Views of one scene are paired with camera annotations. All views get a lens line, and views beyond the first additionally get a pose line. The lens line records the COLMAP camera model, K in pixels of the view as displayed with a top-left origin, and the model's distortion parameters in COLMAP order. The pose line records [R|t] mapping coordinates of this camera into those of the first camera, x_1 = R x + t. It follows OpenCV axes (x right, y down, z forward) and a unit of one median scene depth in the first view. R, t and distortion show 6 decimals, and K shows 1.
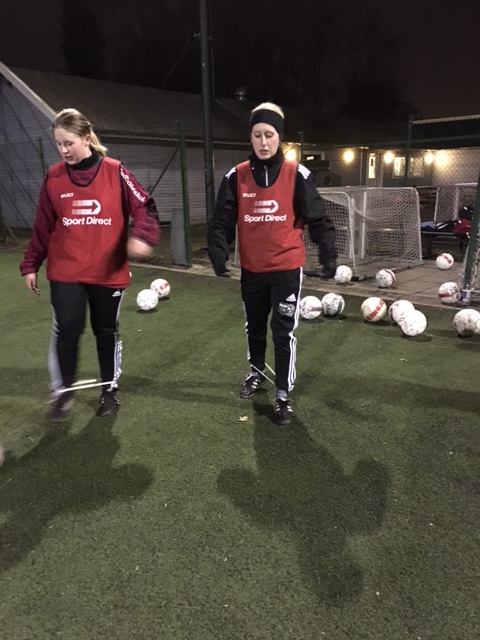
lens RADIAL K [[534.1, 0, 240.0], [0, 534.1, 320.0], [0, 0, 1]] dist [0.038604, -0.016185]
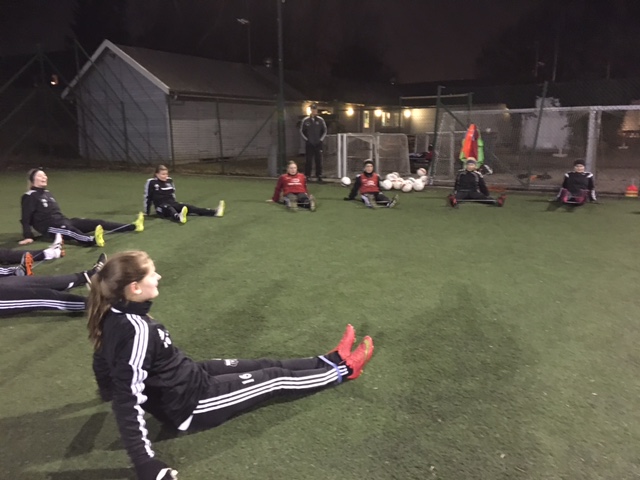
lens RADIAL K [[534.1, 0, 320.1], [0, 534.1, 236.8], [0, 0, 1]] dist [0.038604, -0.016185]
pose [[0.984433, -0.020956, 0.174506, -0.110353], [0.030133, 0.998289, -0.050104, 0.071730], [-0.173158, 0.054583, 0.983380, -0.280892]]
